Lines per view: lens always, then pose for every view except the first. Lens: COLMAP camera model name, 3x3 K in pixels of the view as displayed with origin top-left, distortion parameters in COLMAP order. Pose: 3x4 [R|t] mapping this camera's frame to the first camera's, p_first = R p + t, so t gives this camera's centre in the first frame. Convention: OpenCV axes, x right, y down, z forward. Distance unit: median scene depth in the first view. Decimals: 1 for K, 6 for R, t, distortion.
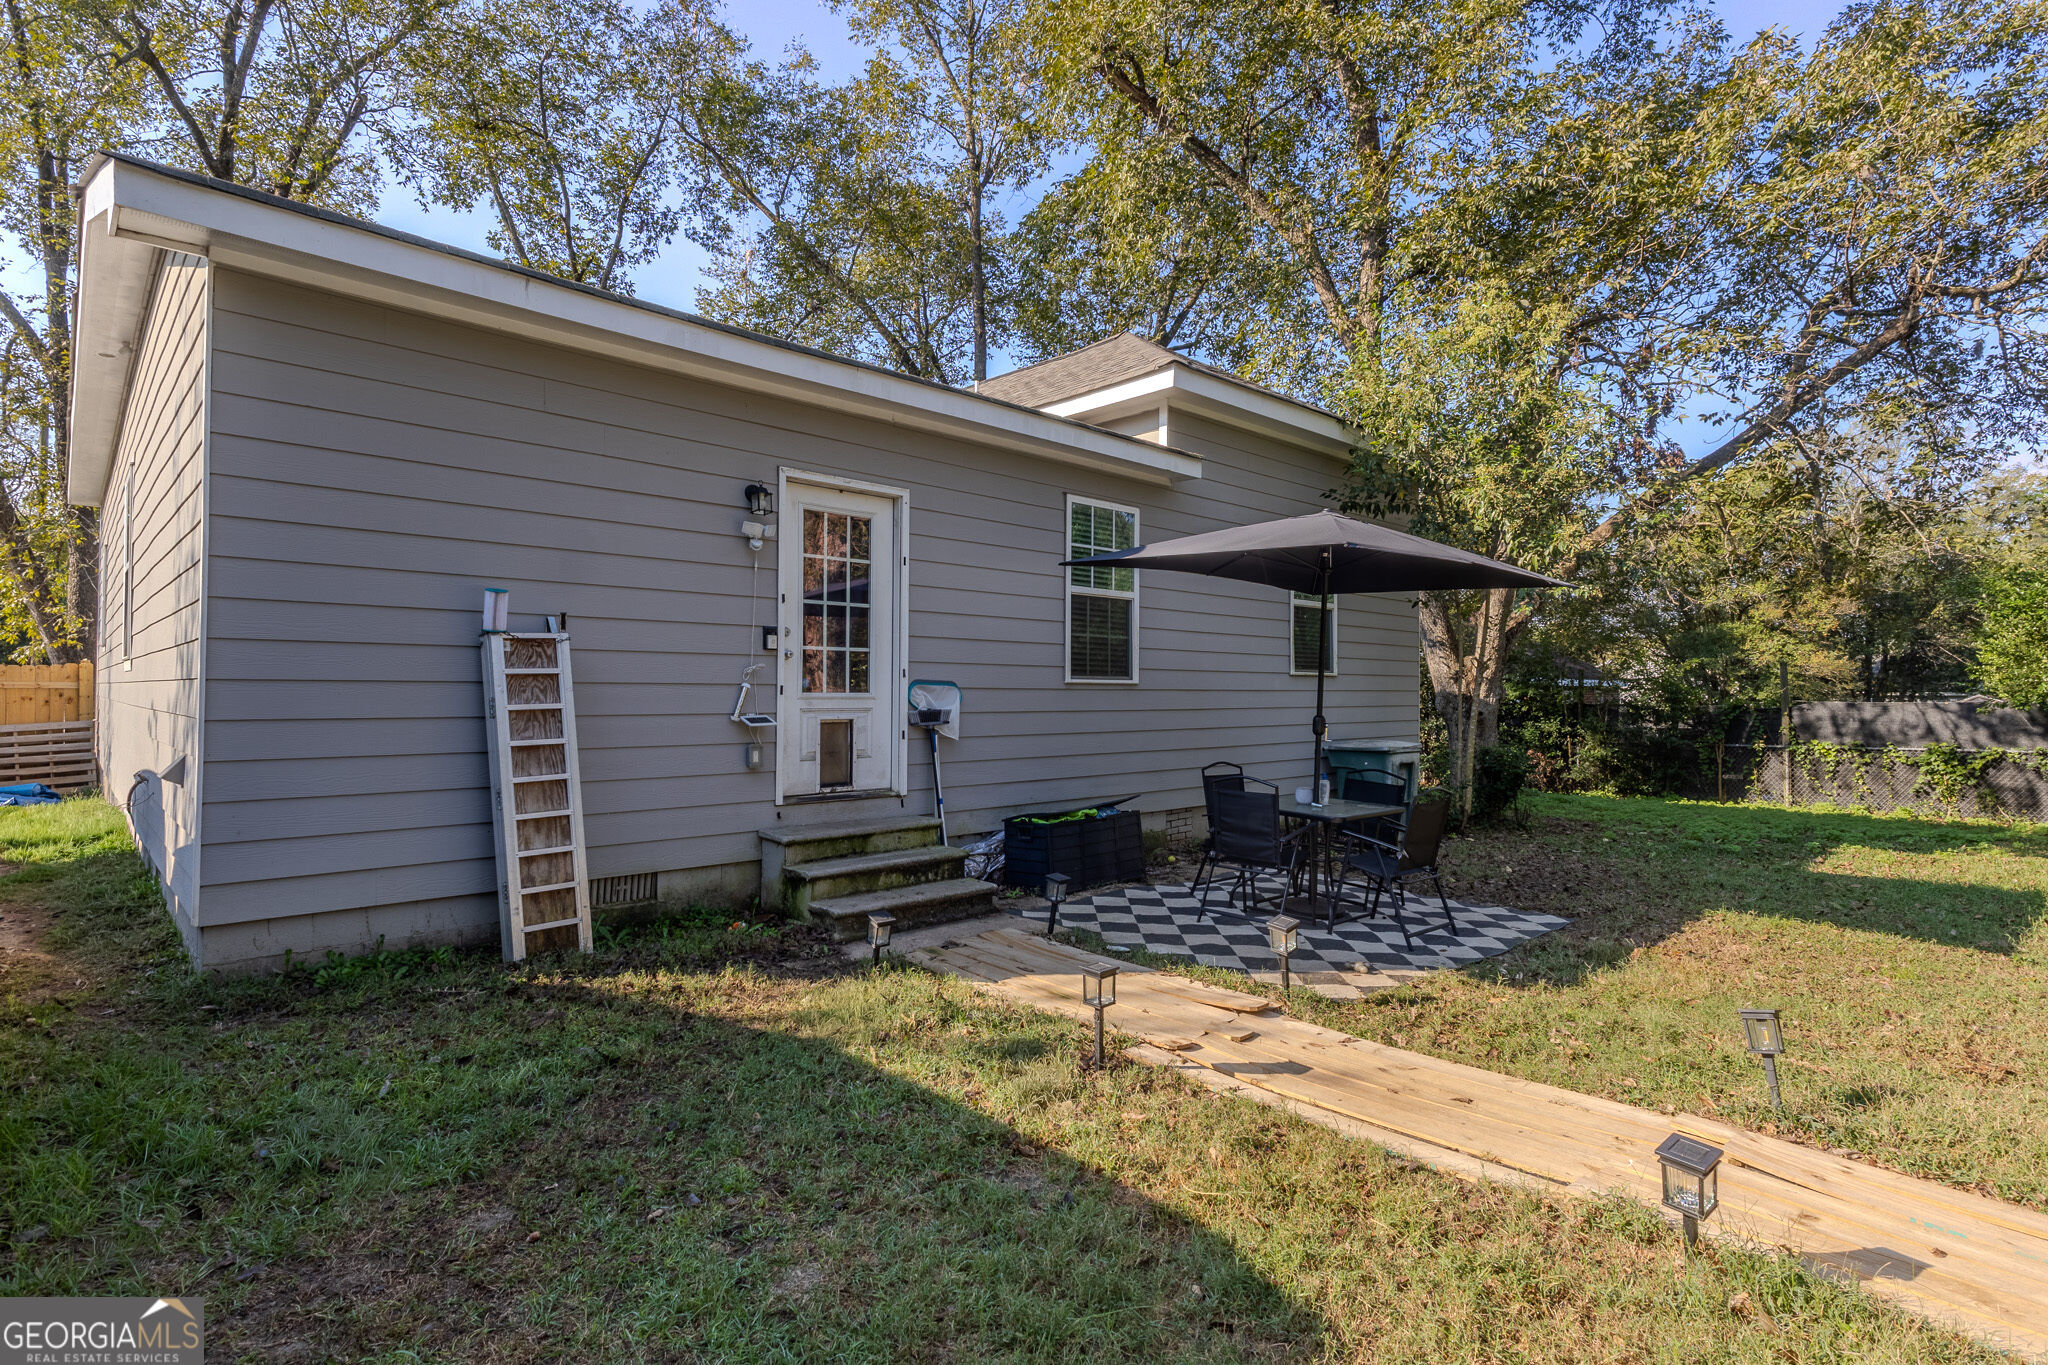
lens RADIAL K [[1019.7, 0, 1025.4], [0, 1019.7, 688.0], [0, 0, 1]] dist [-0.005041, 0.000086]
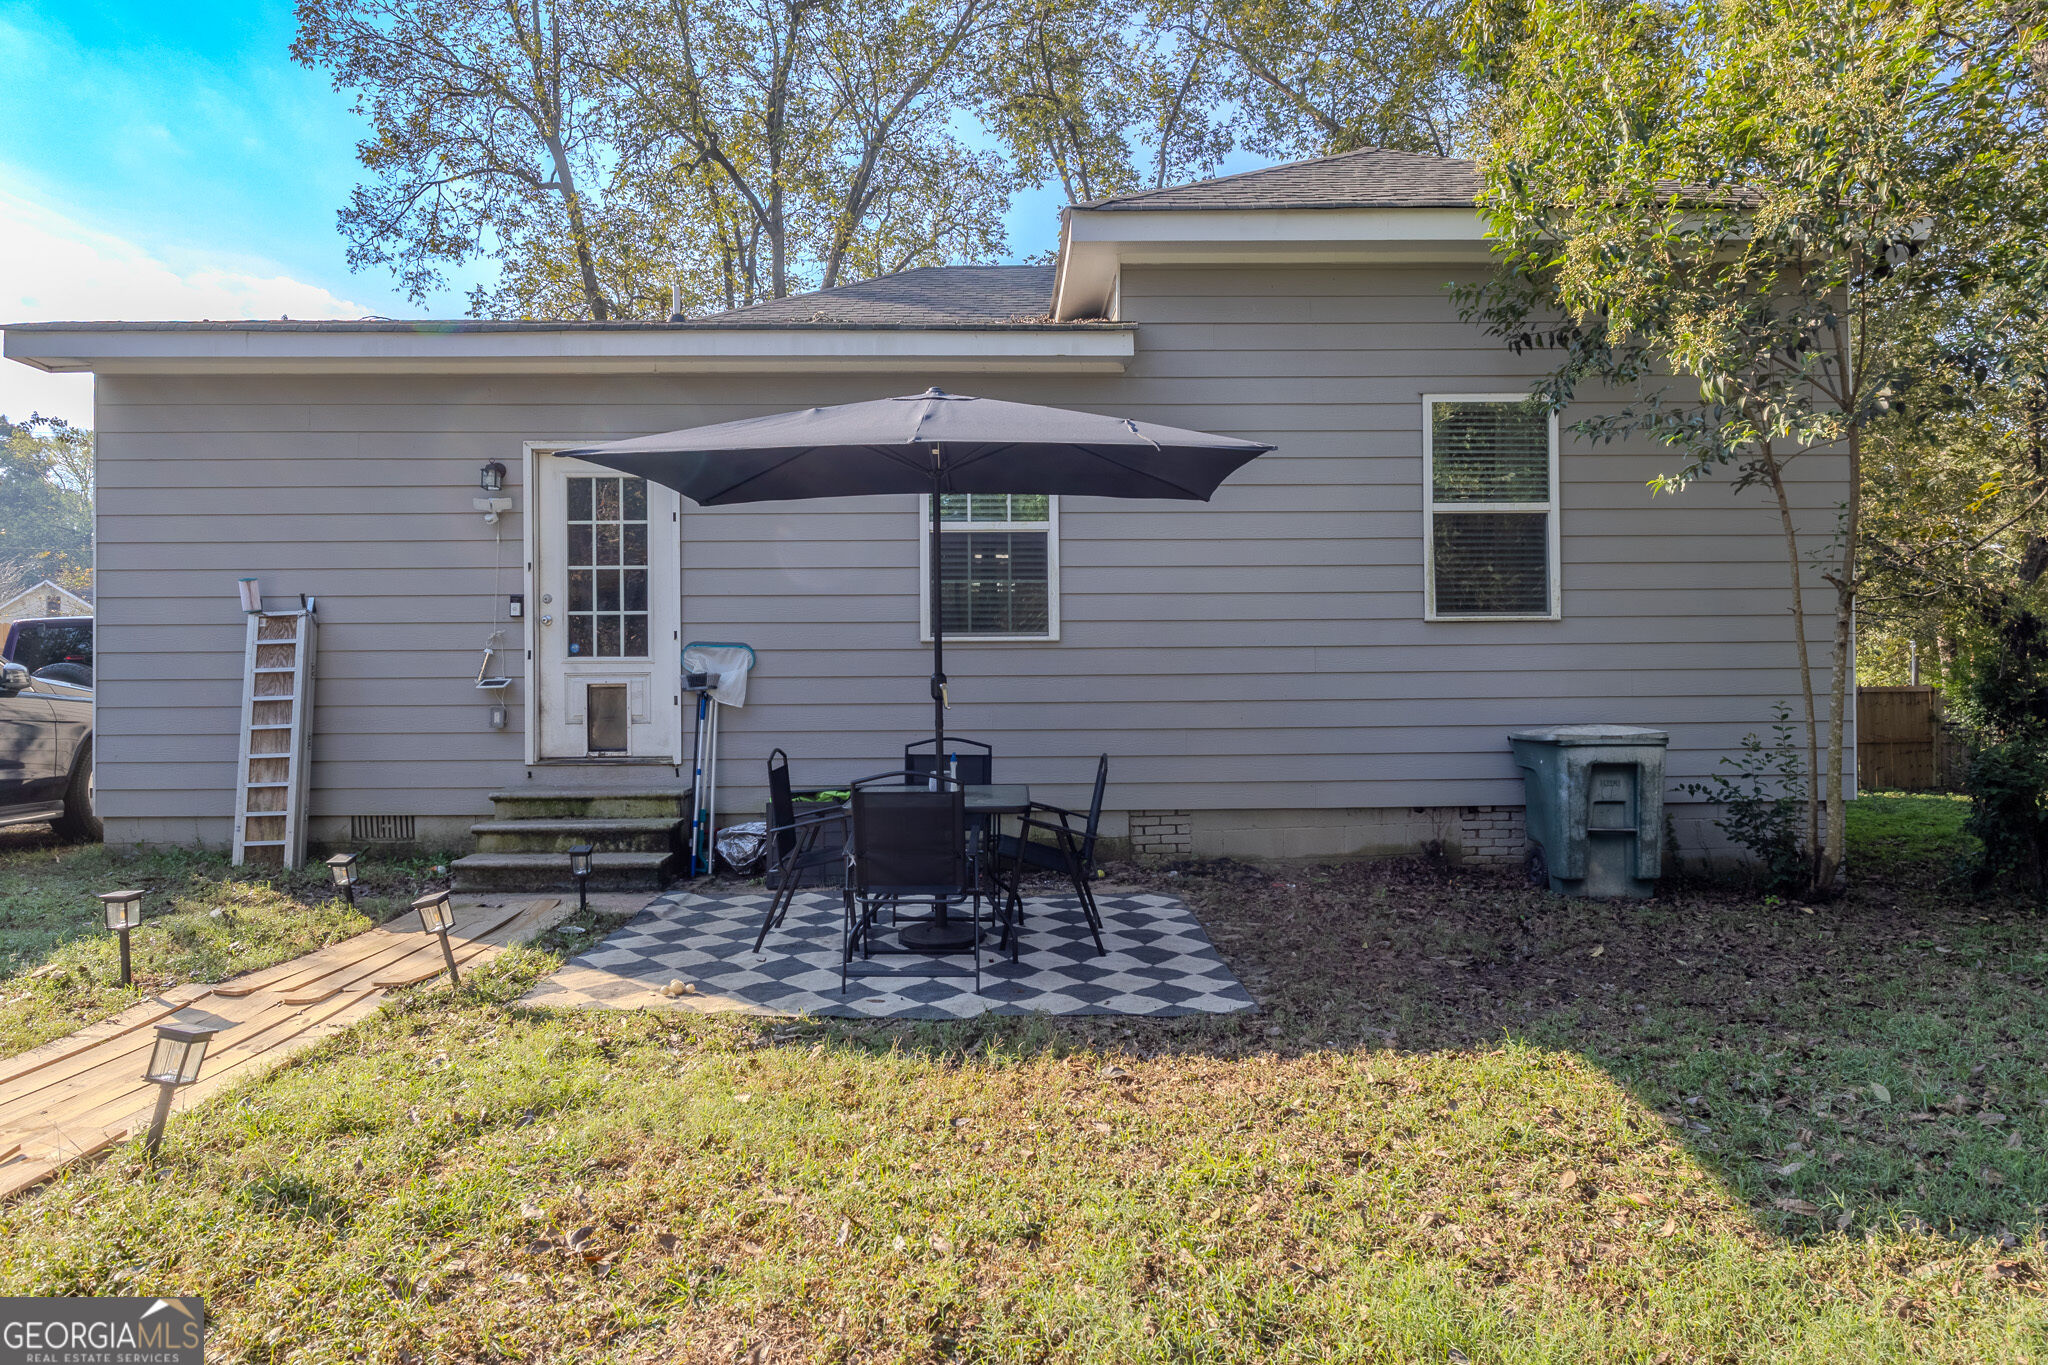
lens RADIAL K [[1222.6, 0, 1024.0], [0, 1222.6, 688.3], [0, 0, 1]] dist [-0.004960, -0.000822]
pose [[0.730424, -0.005265, -0.682974, 0.913822], [0.012531, 0.999905, 0.005693, 0.033093], [0.682880, -0.012717, 0.730420, 0.398850]]
